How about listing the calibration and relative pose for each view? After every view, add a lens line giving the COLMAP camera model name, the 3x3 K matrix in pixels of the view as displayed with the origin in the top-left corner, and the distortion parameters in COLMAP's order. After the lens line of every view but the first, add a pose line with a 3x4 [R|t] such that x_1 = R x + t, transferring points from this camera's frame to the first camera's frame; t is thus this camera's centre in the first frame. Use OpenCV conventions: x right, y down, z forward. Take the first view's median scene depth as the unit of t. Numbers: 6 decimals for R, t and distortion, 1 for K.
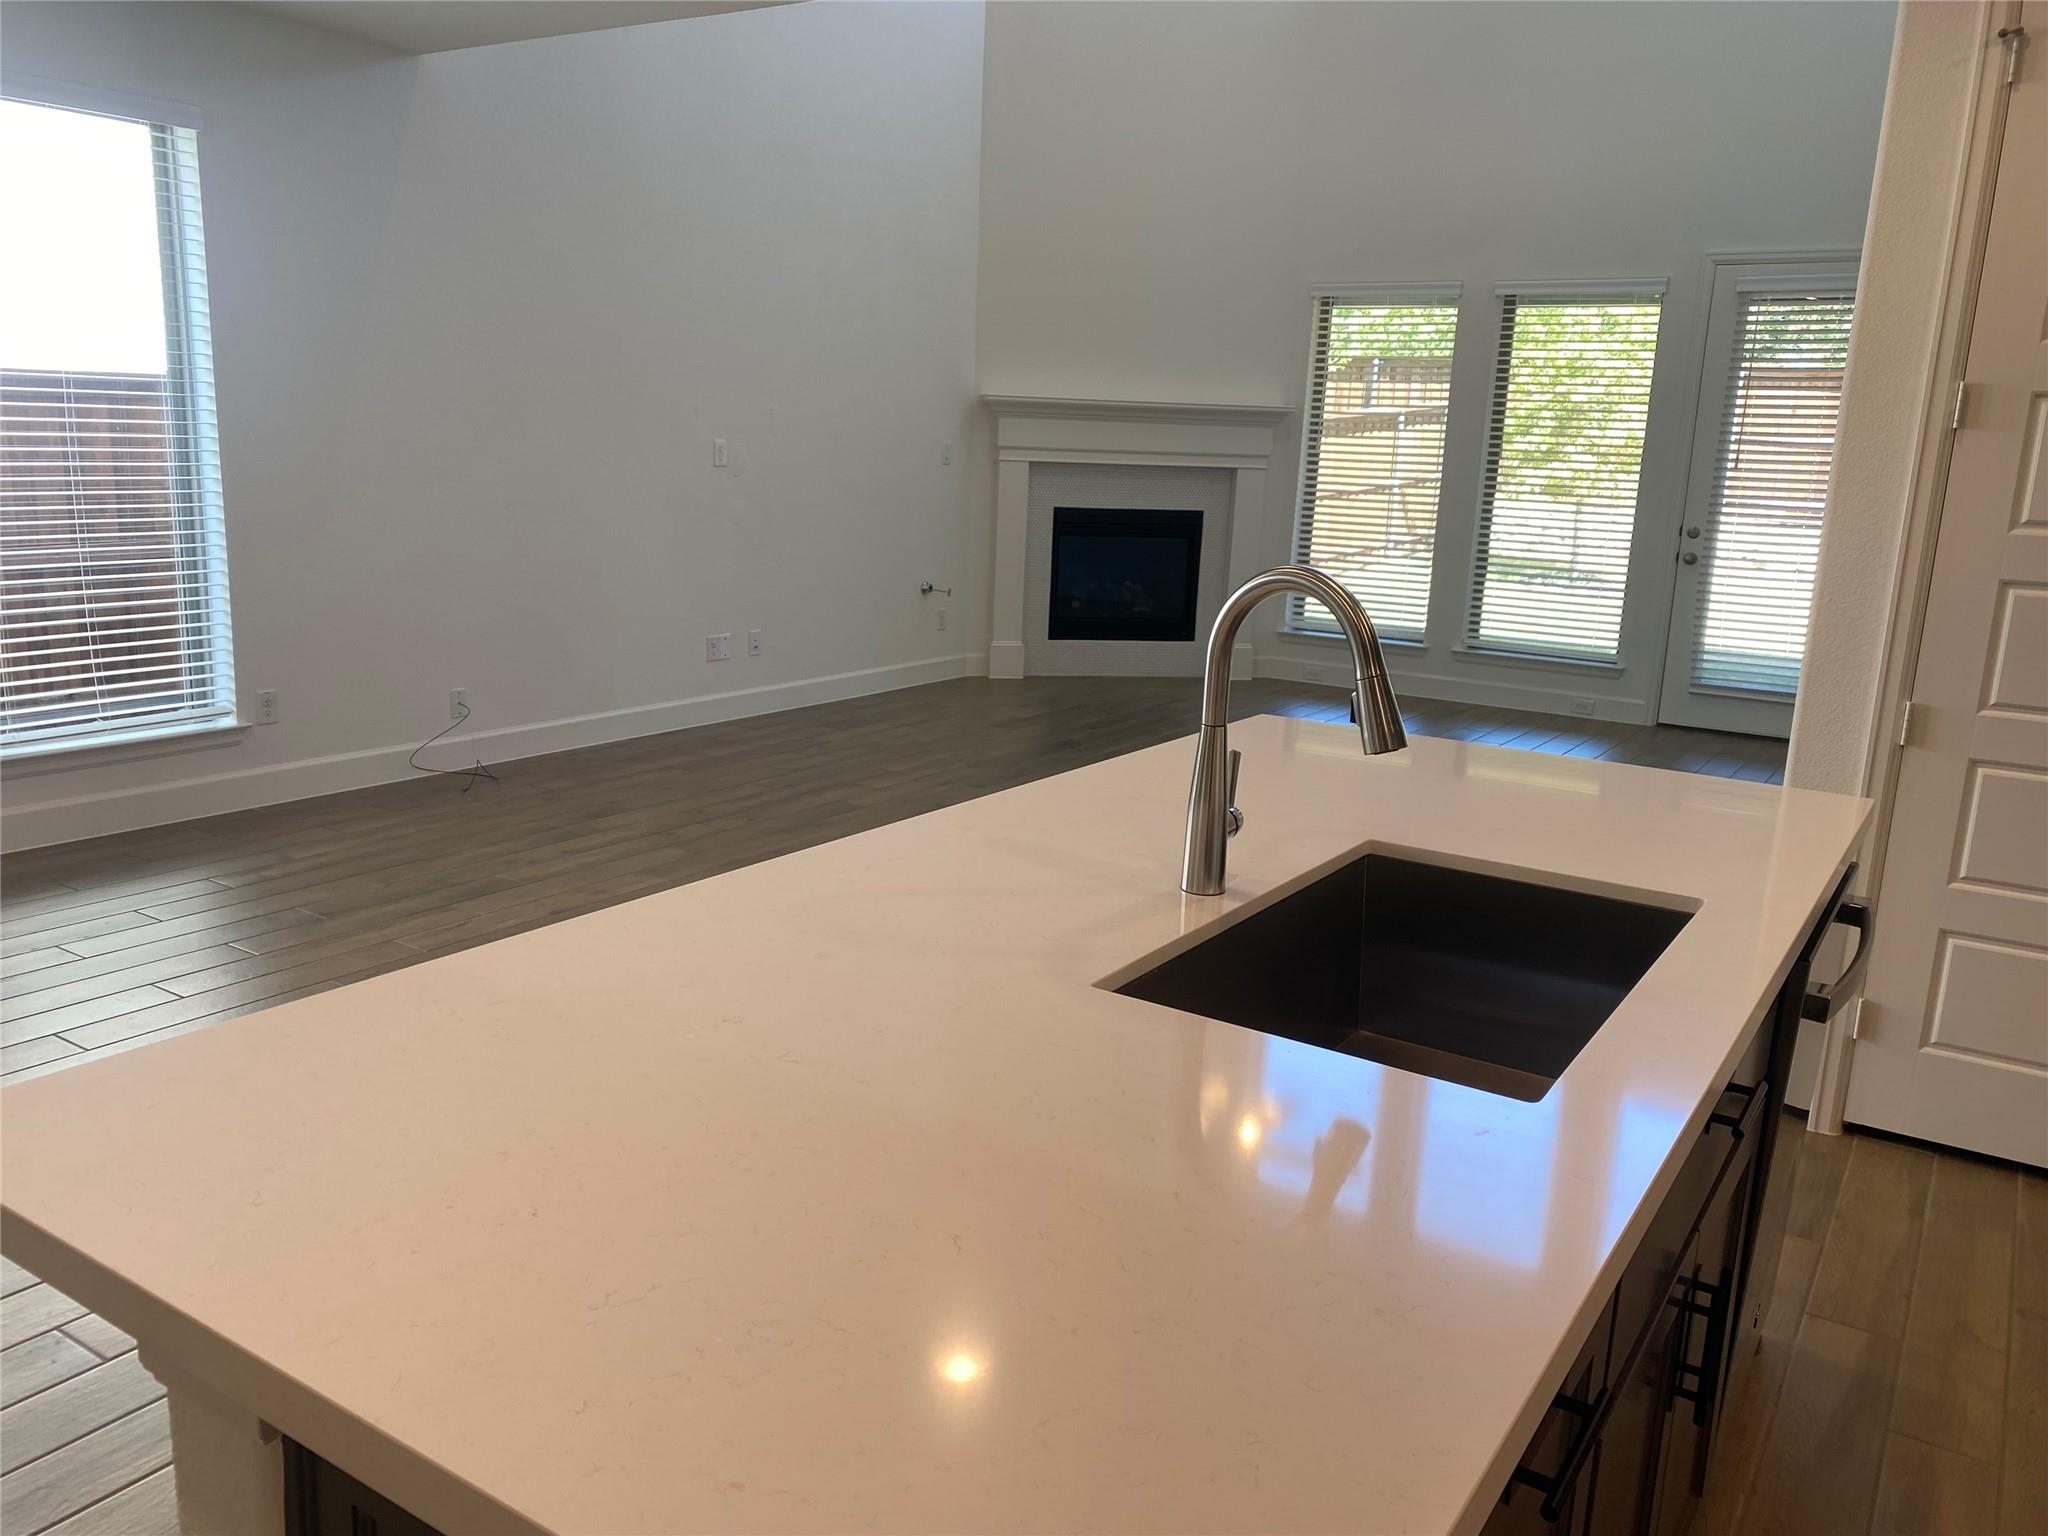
lens RADIAL K [[1568.4, 0, 989.2], [0, 1568.4, 798.3], [0, 0, 1]] dist [0.052728, -0.079189]
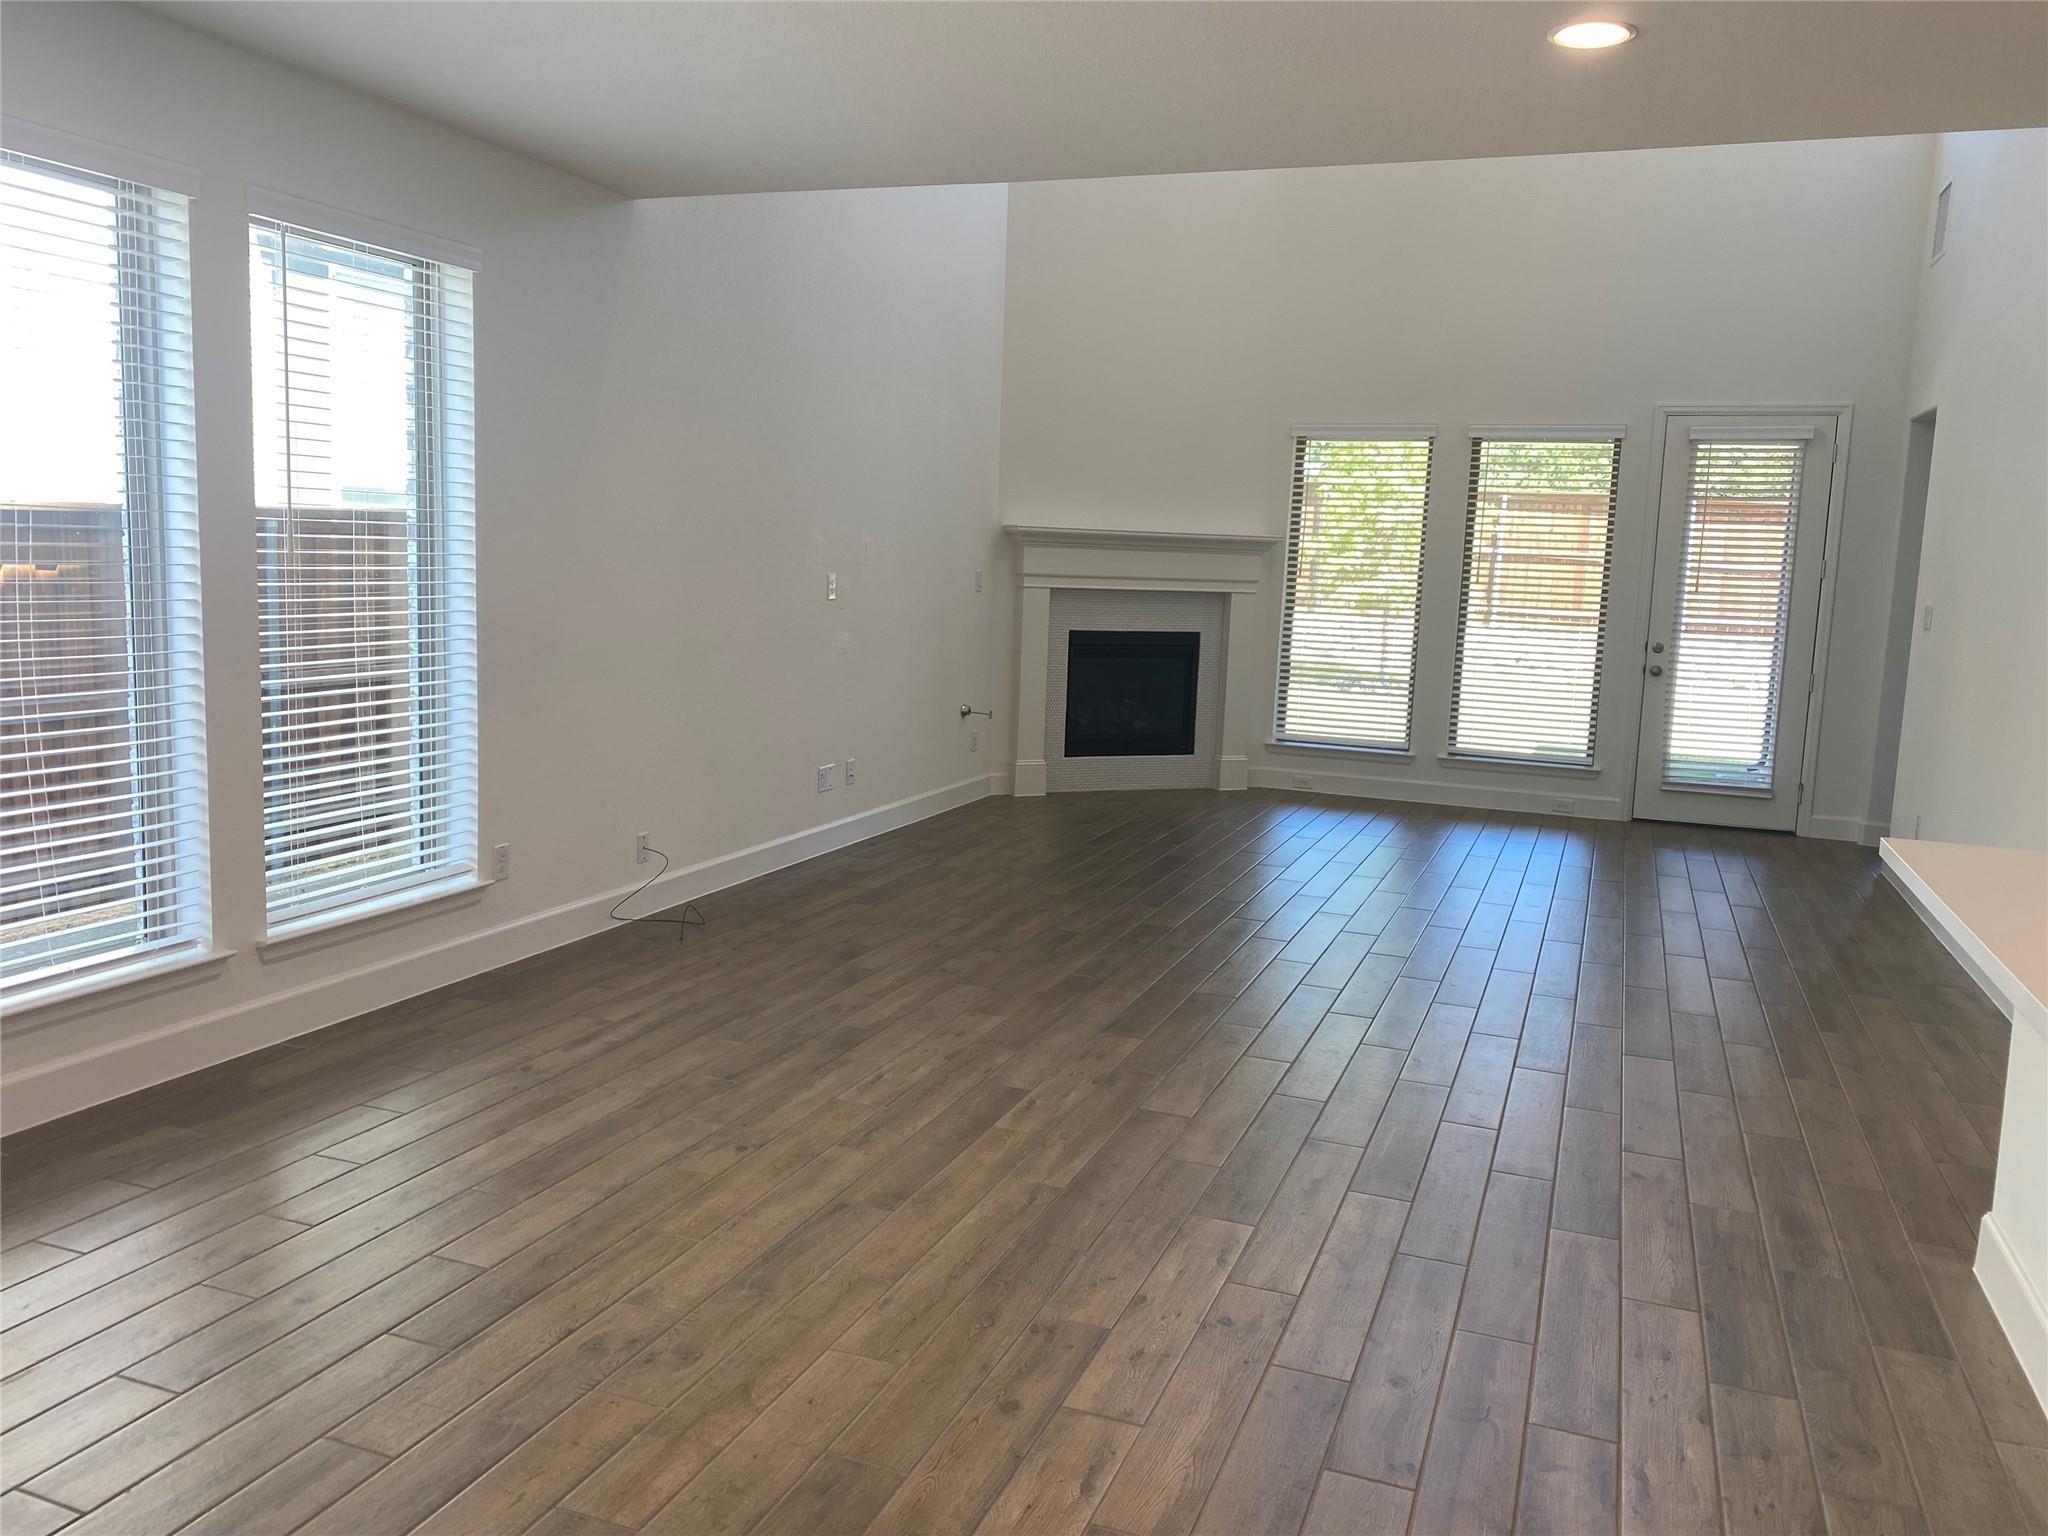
lens RADIAL K [[1568.4, 0, 1022.0], [0, 1568.4, 789.8], [0, 0, 1]] dist [0.052728, -0.079189]
pose [[0.975048, -0.035211, 0.219183, -0.222551], [0.050711, 0.996563, -0.065496, -0.014505], [-0.216124, 0.074976, 0.973483, 0.006018]]
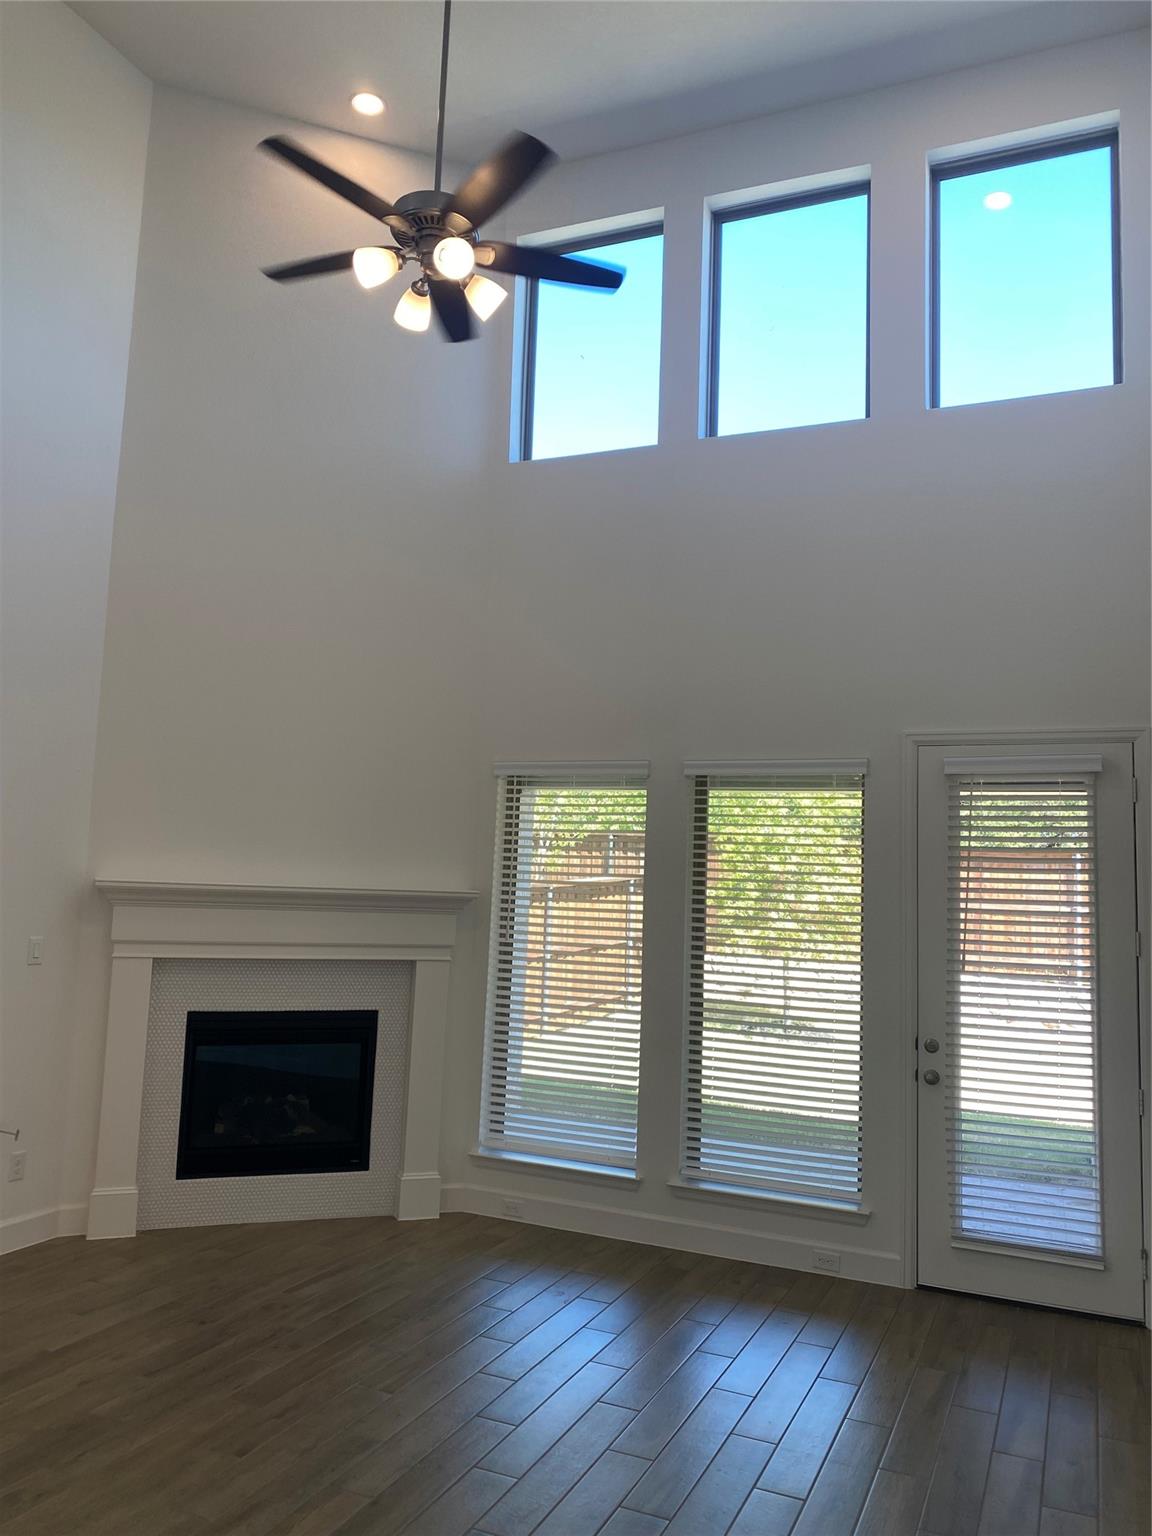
lens RADIAL K [[1176.3, 0, 567.0], [0, 1176.3, 766.8], [0, 0, 1]] dist [0.052728, -0.079189]
pose [[0.984452, 0.017713, 0.174756, 0.126928], [0.038961, 0.948099, -0.315580, -0.105427], [-0.171276, 0.317482, 0.932668, 0.355867]]
